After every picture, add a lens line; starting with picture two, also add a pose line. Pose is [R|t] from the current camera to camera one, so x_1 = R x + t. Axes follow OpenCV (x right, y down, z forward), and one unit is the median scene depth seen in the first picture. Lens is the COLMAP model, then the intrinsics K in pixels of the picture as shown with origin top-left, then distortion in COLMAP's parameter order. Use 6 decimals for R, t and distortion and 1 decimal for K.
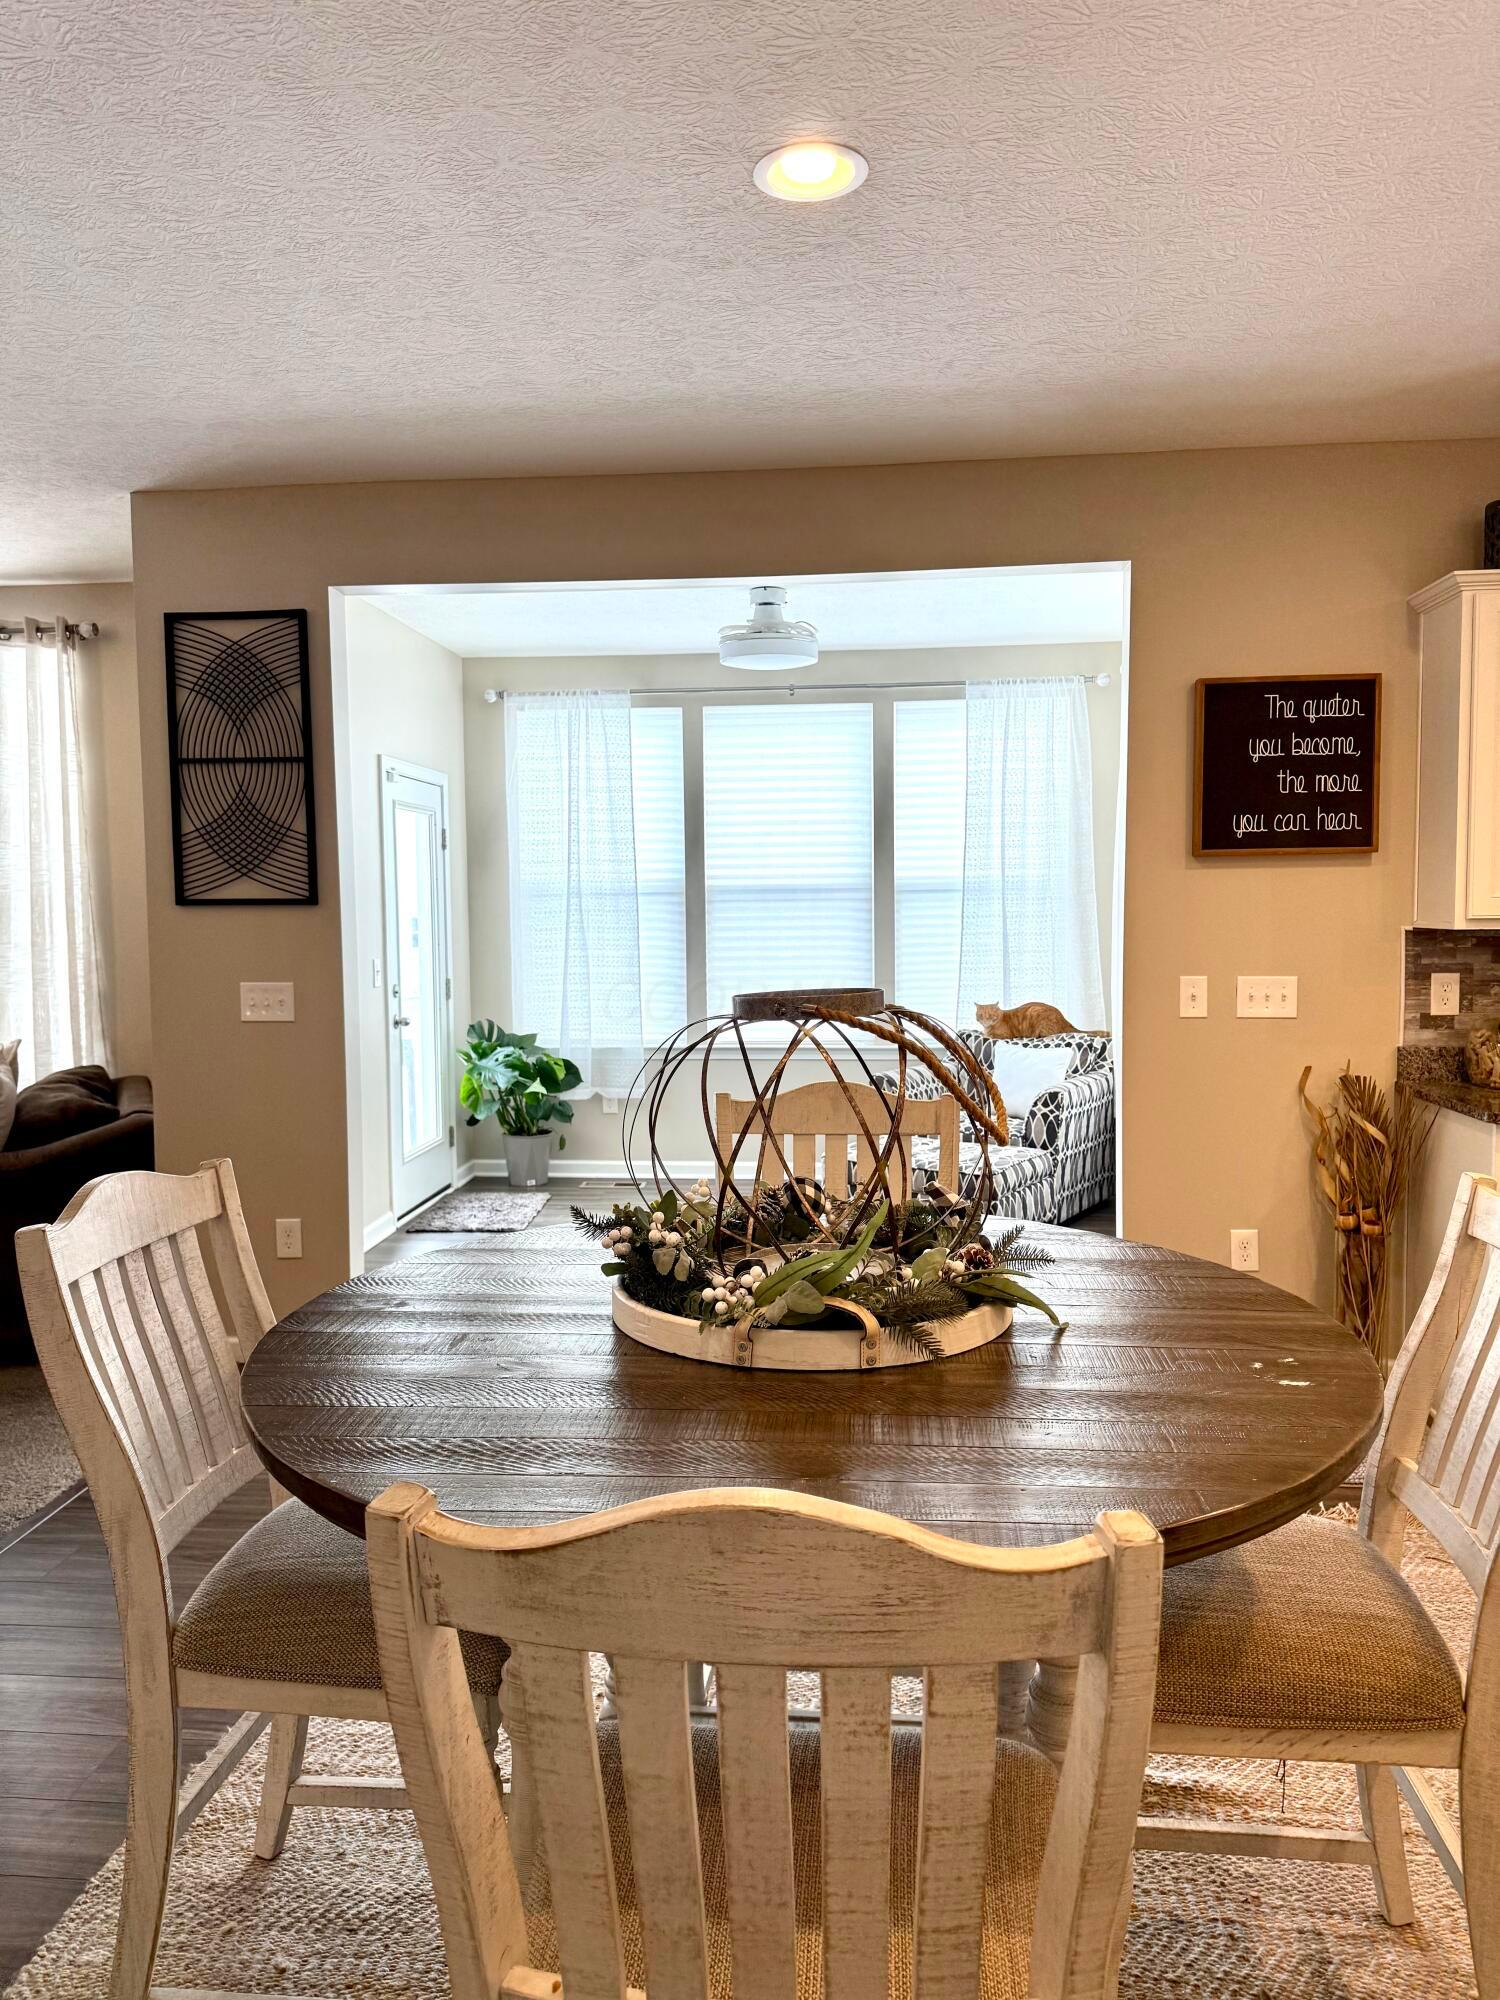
lens RADIAL K [[1404.8, 0, 757.3], [0, 1404.8, 994.7], [0, 0, 1]] dist [0.069730, 0.001126]
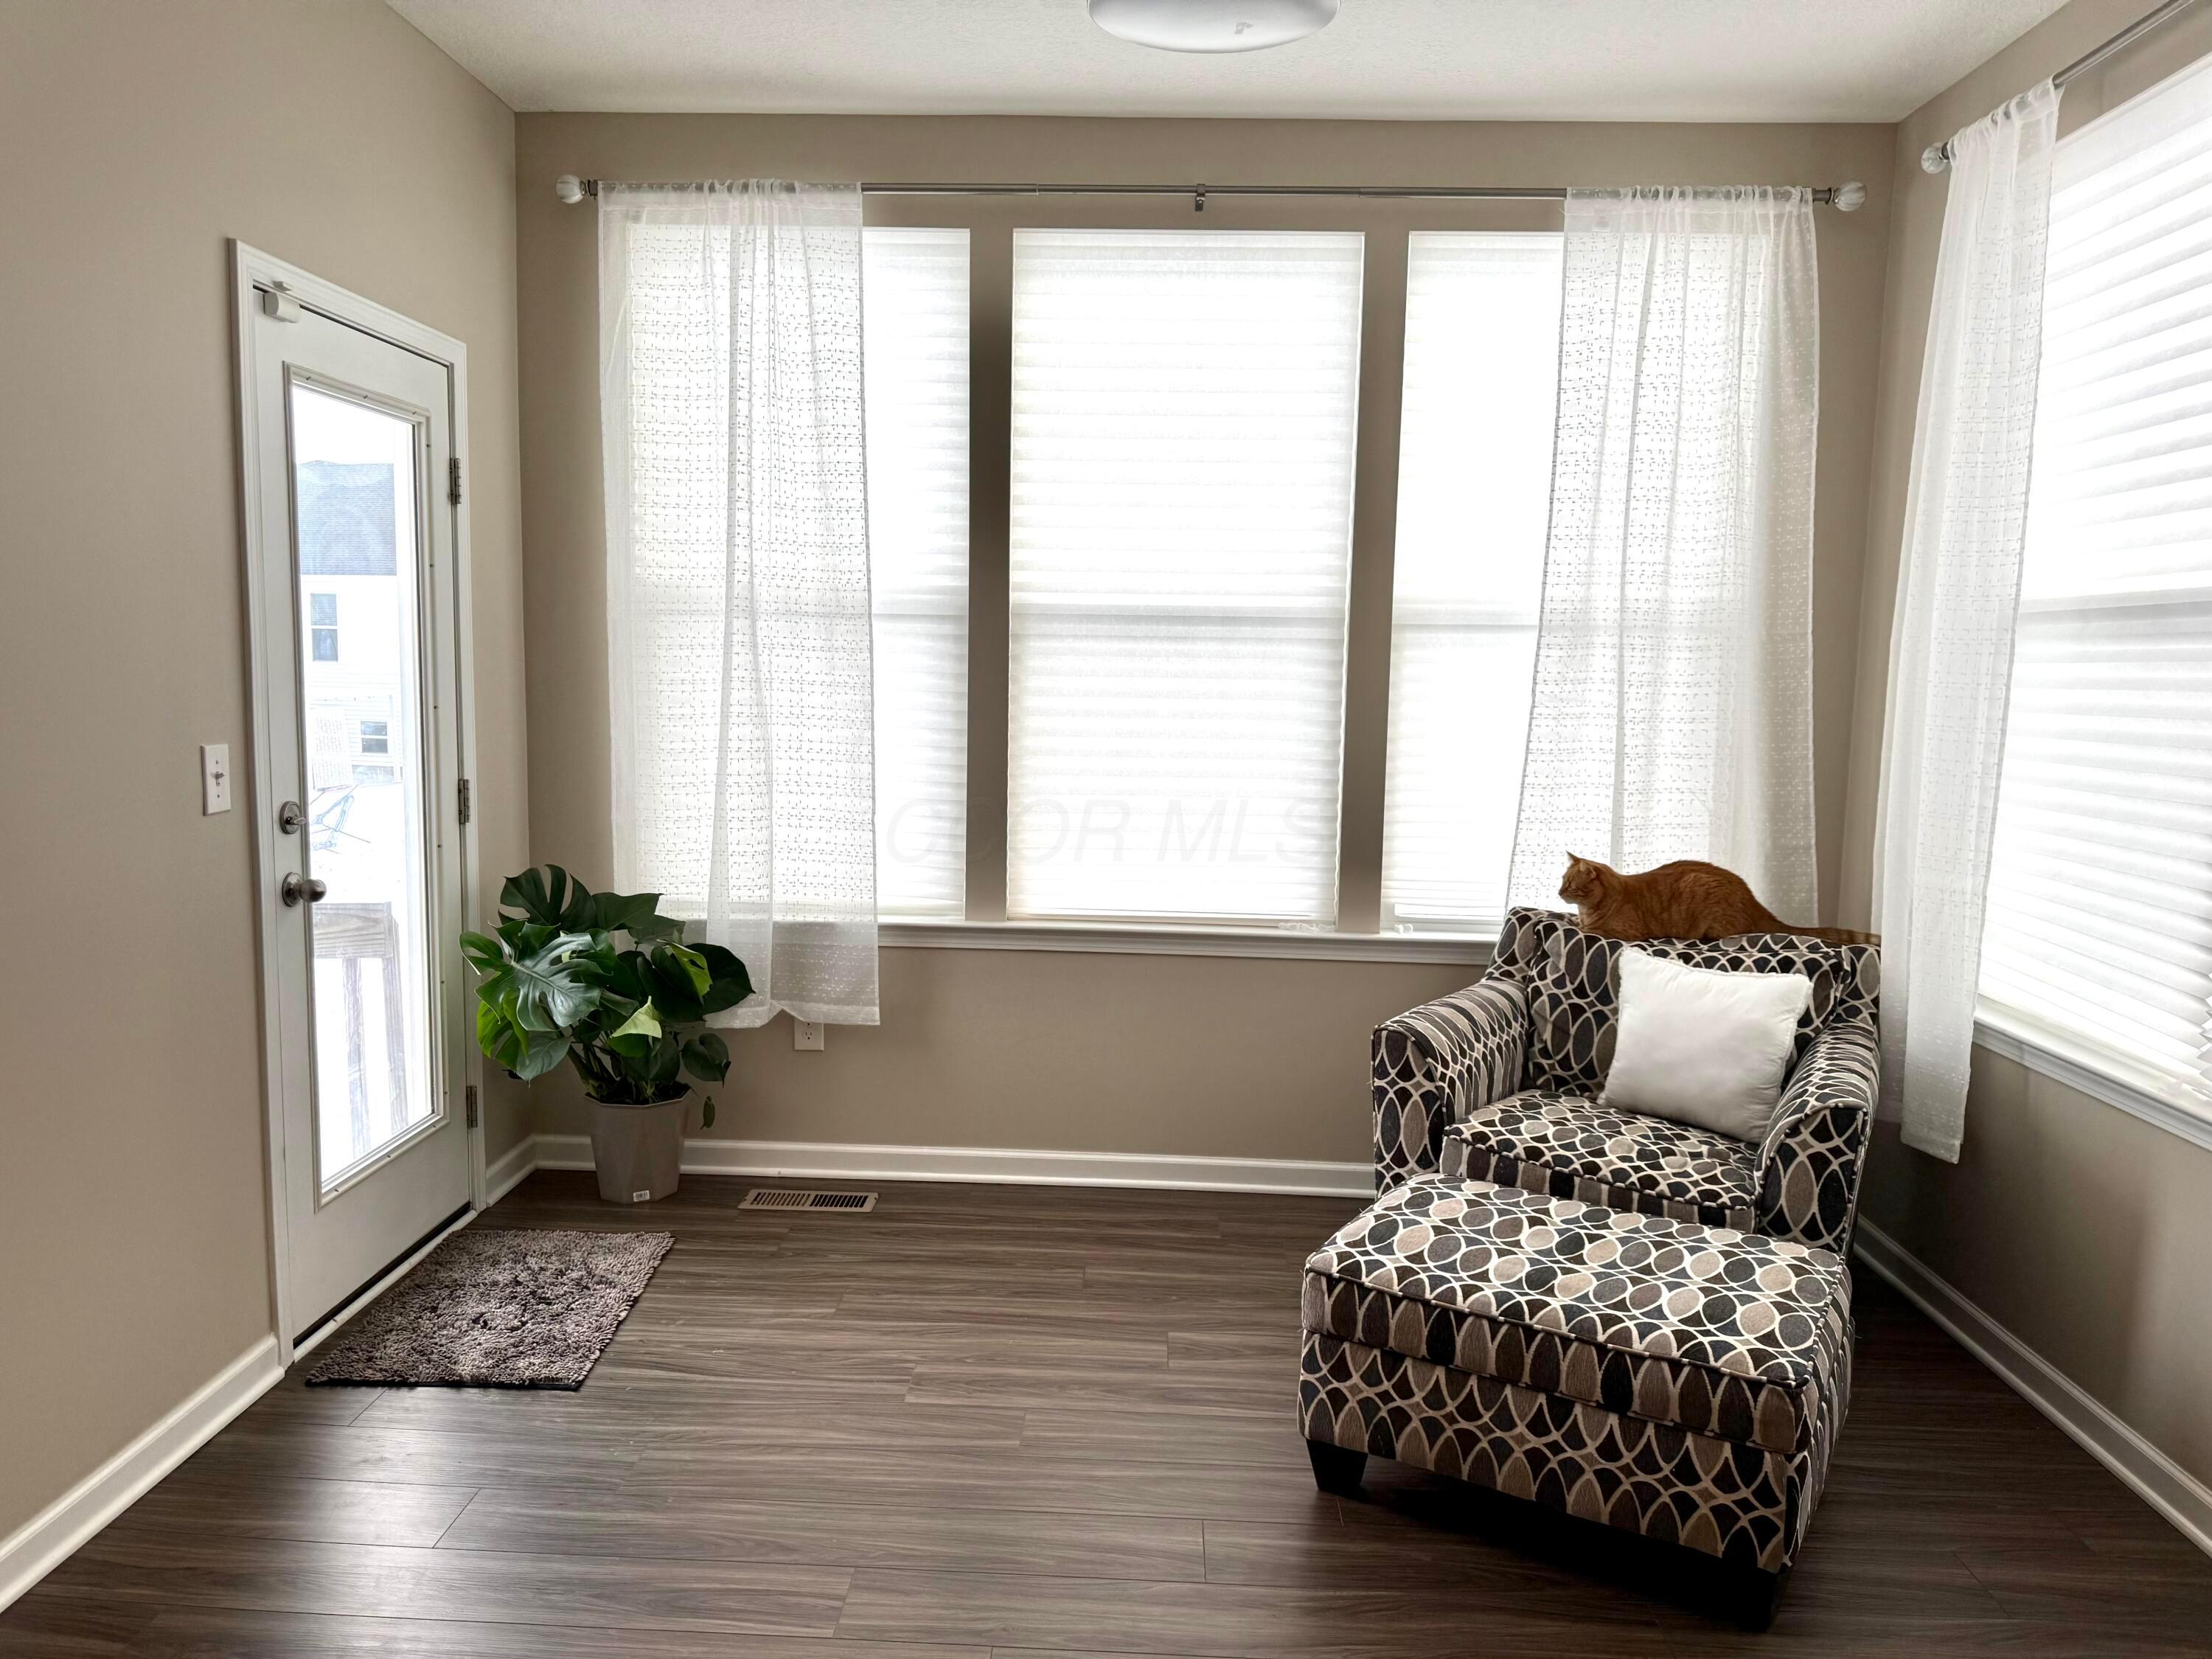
lens RADIAL K [[1553.7, 0, 1117.4], [0, 1553.7, 831.9], [0, 0, 1]] dist [0.069730, 0.001126]
pose [[0.997624, 0.024058, 0.064558, -0.034257], [-0.027391, 0.998310, 0.051251, -0.027246], [-0.063216, -0.052897, 0.996597, 0.466017]]
